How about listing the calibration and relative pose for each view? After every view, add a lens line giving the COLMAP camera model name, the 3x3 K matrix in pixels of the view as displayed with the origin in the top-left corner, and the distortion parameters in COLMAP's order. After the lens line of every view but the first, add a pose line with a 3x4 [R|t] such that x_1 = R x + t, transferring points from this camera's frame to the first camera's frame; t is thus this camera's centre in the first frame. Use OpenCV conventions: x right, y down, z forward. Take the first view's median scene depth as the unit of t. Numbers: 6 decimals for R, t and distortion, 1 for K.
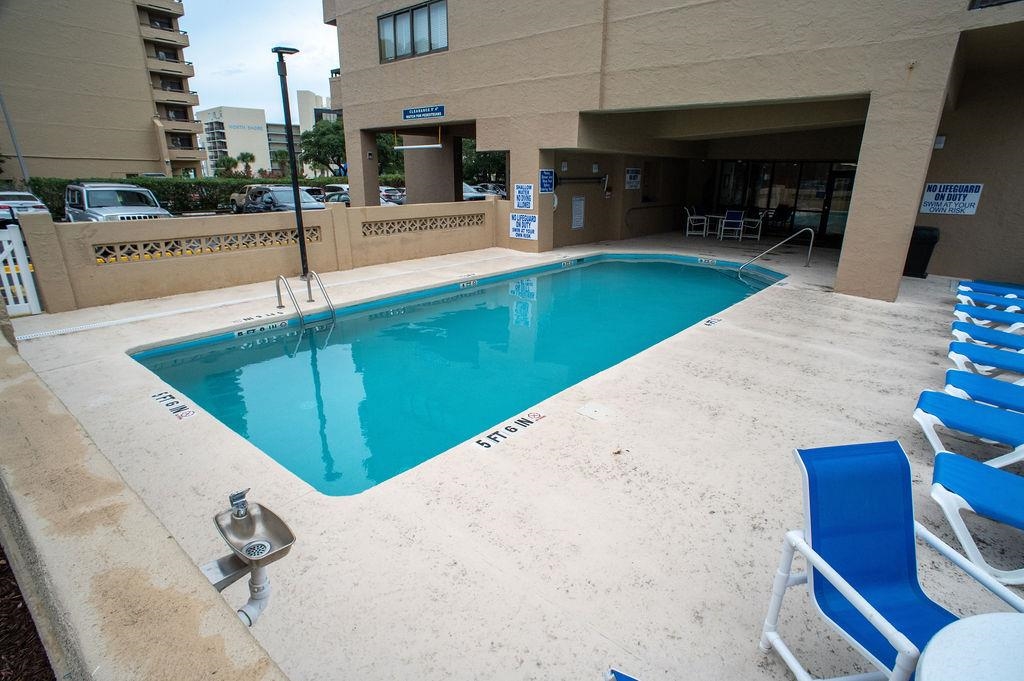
lens RADIAL K [[528.5, 0, 516.5], [0, 528.5, 347.4], [0, 0, 1]] dist [-0.088881, 0.055215]
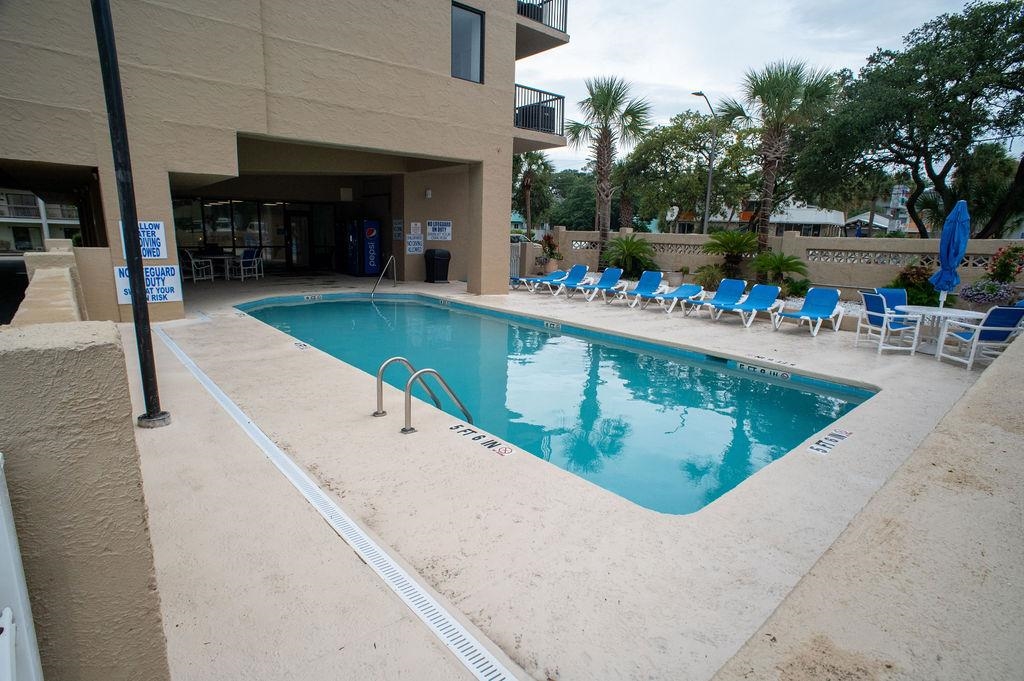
lens RADIAL K [[528.5, 0, 516.5], [0, 528.5, 347.4], [0, 0, 1]] dist [-0.088881, 0.055215]
pose [[0.148208, -0.217677, 0.964703, -0.673699], [0.287084, 0.942940, 0.168661, -0.156927], [-0.946371, 0.251954, 0.202243, 0.538964]]
